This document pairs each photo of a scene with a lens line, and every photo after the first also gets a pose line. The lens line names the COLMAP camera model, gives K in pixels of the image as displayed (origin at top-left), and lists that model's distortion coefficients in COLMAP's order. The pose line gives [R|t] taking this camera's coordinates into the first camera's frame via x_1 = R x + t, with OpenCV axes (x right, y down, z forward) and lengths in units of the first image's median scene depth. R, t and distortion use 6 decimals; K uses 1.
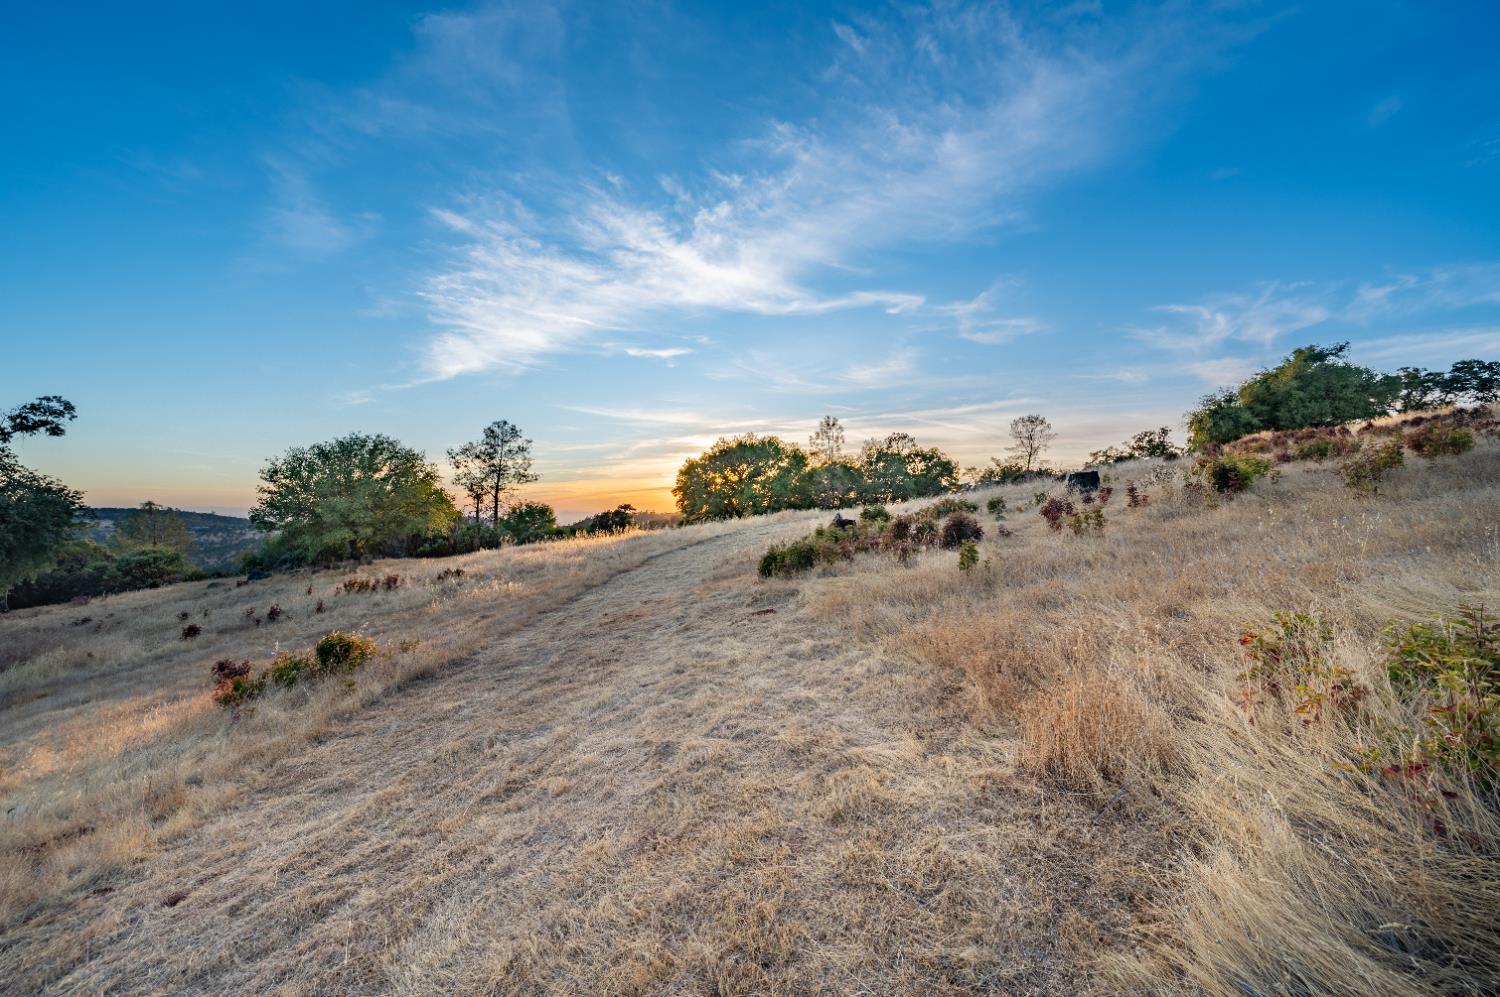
lens RADIAL K [[591.9, 0, 750.0], [0, 591.9, 498.5], [0, 0, 1]] dist [0.003113, -0.000025]
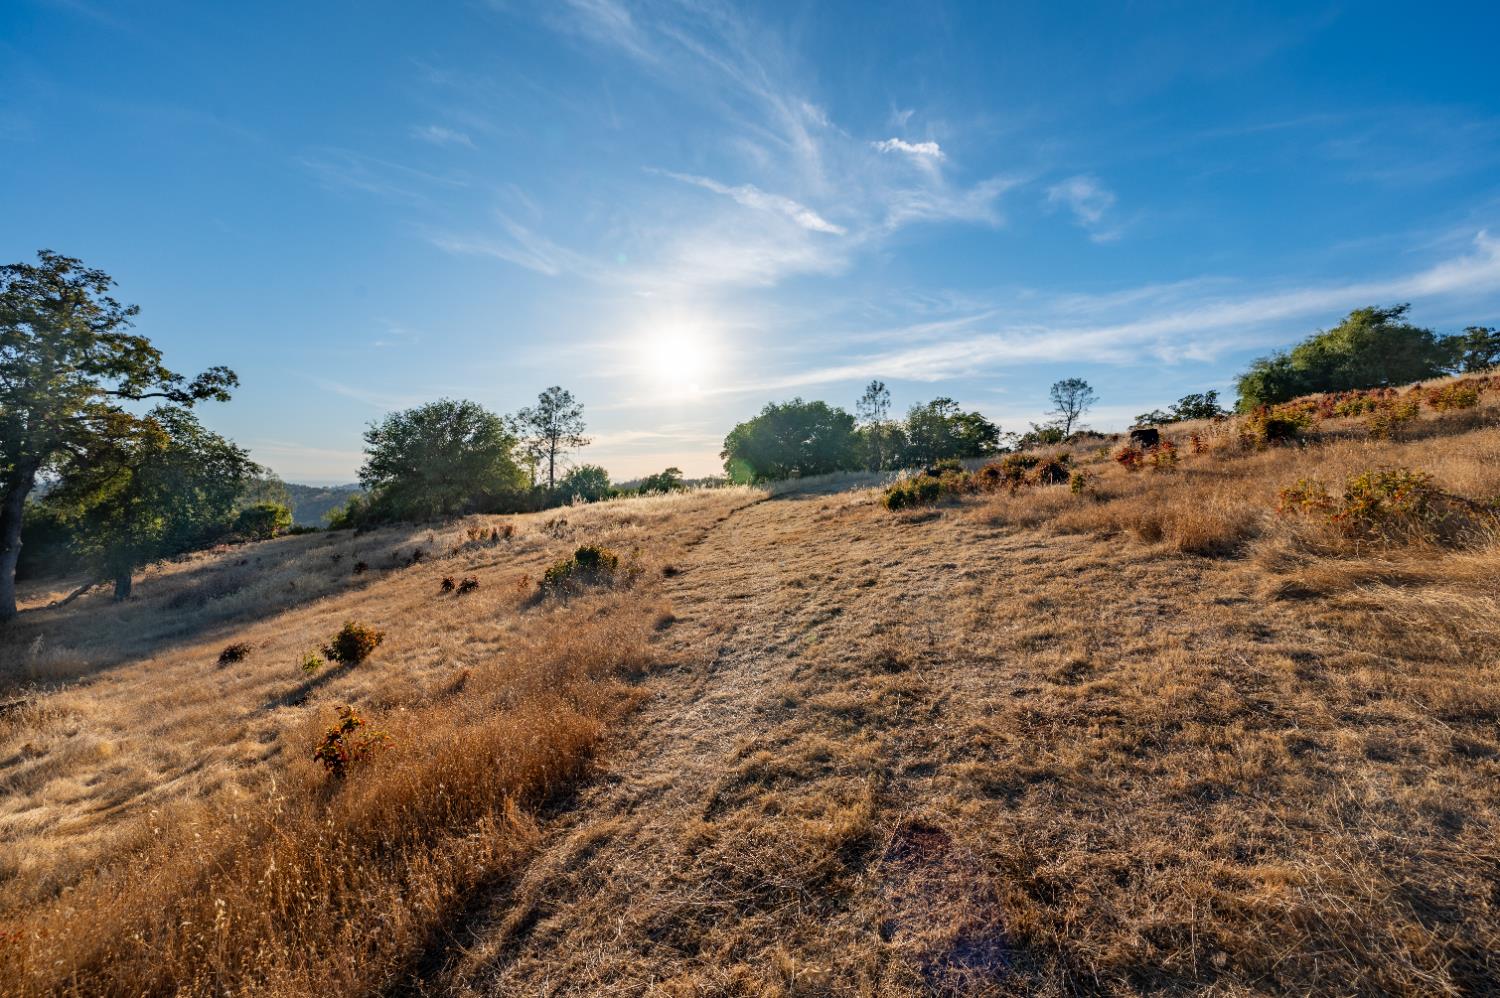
lens RADIAL K [[591.9, 0, 750.0], [0, 591.9, 499.0], [0, 0, 1]] dist [0.003113, -0.000025]
pose [[0.998984, 0.004087, -0.044880, -0.085121], [-0.001471, 0.998305, 0.058174, 0.013916], [0.045041, -0.058049, 0.997297, -0.105633]]
